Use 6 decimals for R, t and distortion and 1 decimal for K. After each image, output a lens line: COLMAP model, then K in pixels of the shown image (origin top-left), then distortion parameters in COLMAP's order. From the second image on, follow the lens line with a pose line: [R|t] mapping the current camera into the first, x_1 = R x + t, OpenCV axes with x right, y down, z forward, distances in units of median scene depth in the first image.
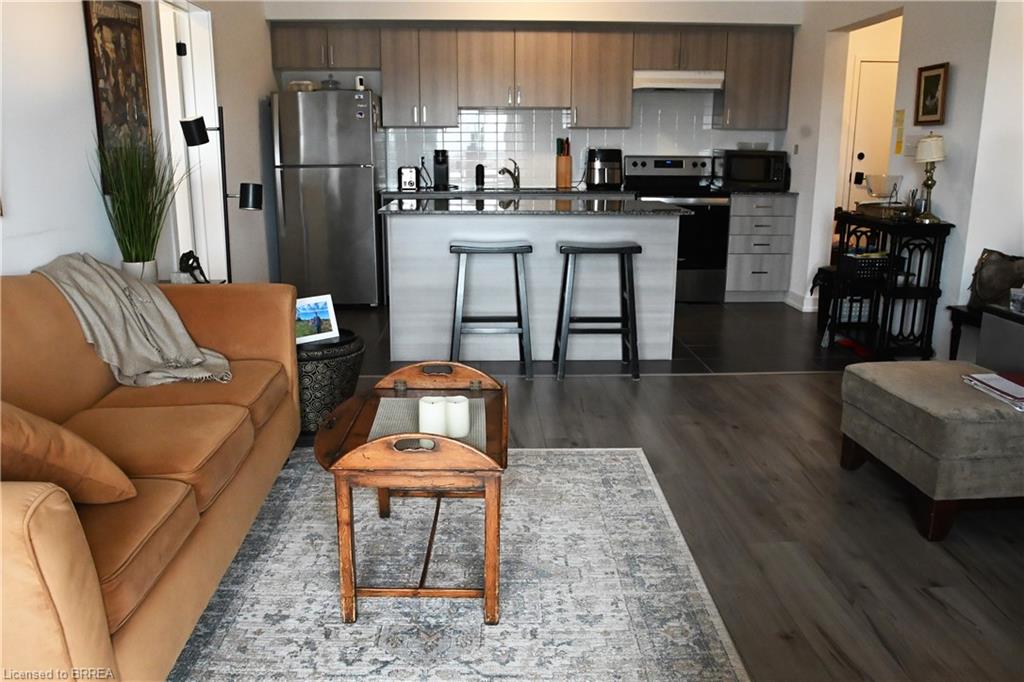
lens RADIAL K [[804.4, 0, 512.0], [0, 804.4, 341.0], [0, 0, 1]] dist [-0.106091, 0.096005]
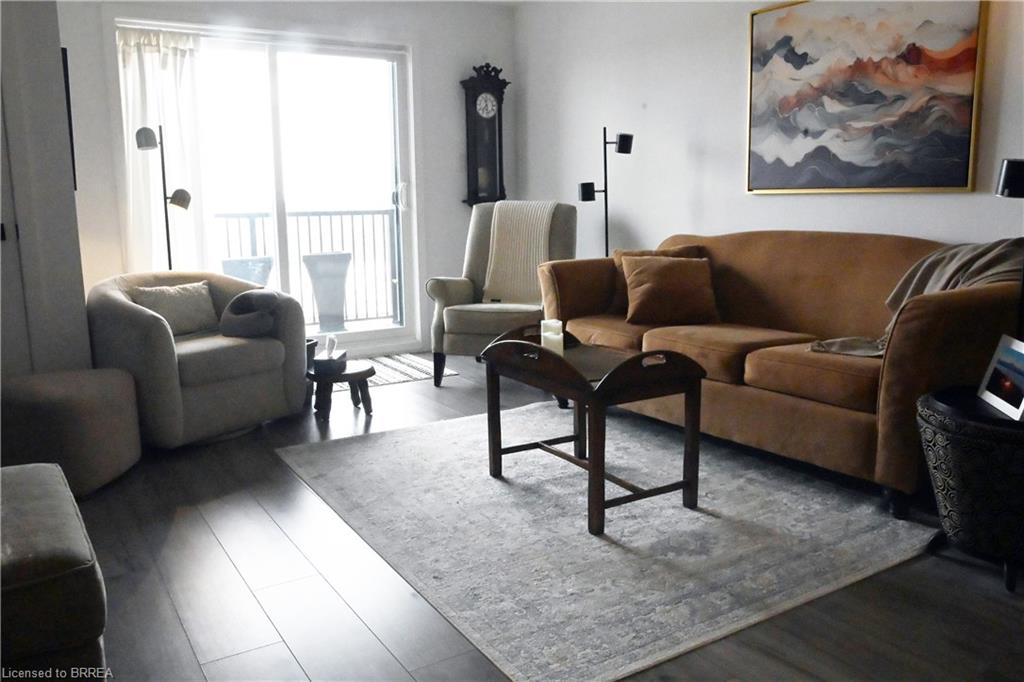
lens RADIAL K [[804.4, 0, 512.0], [0, 804.4, 341.0], [0, 0, 1]] dist [-0.106091, 0.096005]
pose [[-0.866431, 0.092679, -0.490620, 0.479757], [-0.106210, 0.925922, 0.362474, -0.290635], [0.487870, 0.366167, -0.792404, 1.594044]]
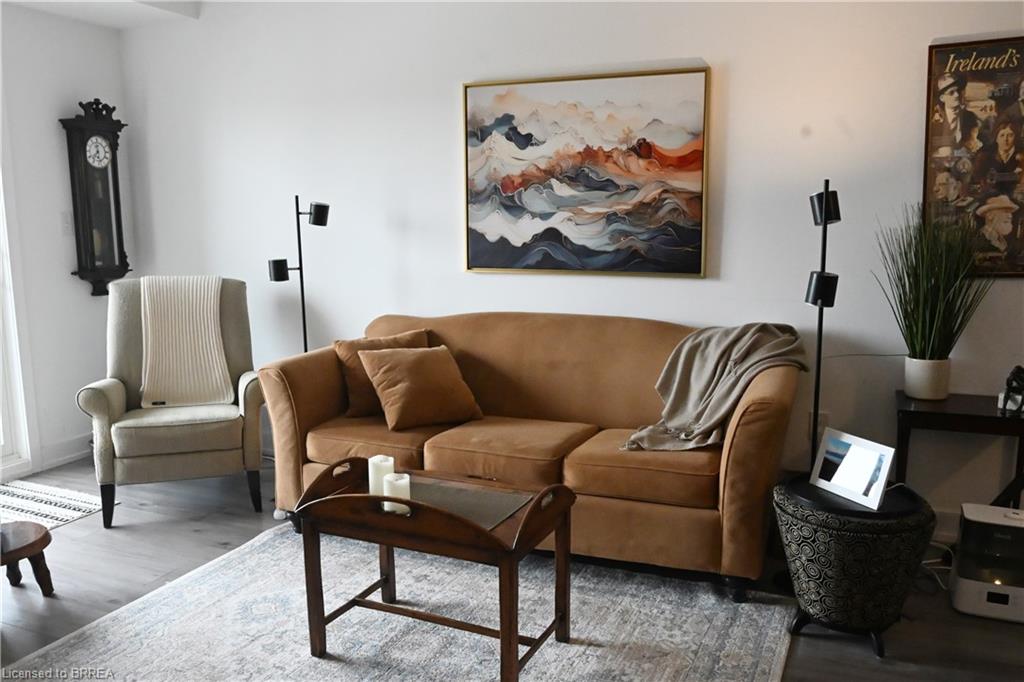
lens RADIAL K [[838.3, 0, 512.0], [0, 838.3, 341.0], [0, 0, 1]] dist [-0.052871, 0.002915]
pose [[-0.431108, 0.131454, -0.892673, 0.656269], [-0.205674, 0.948969, 0.239072, -0.310630], [0.878546, 0.286666, -0.382072, 1.221136]]
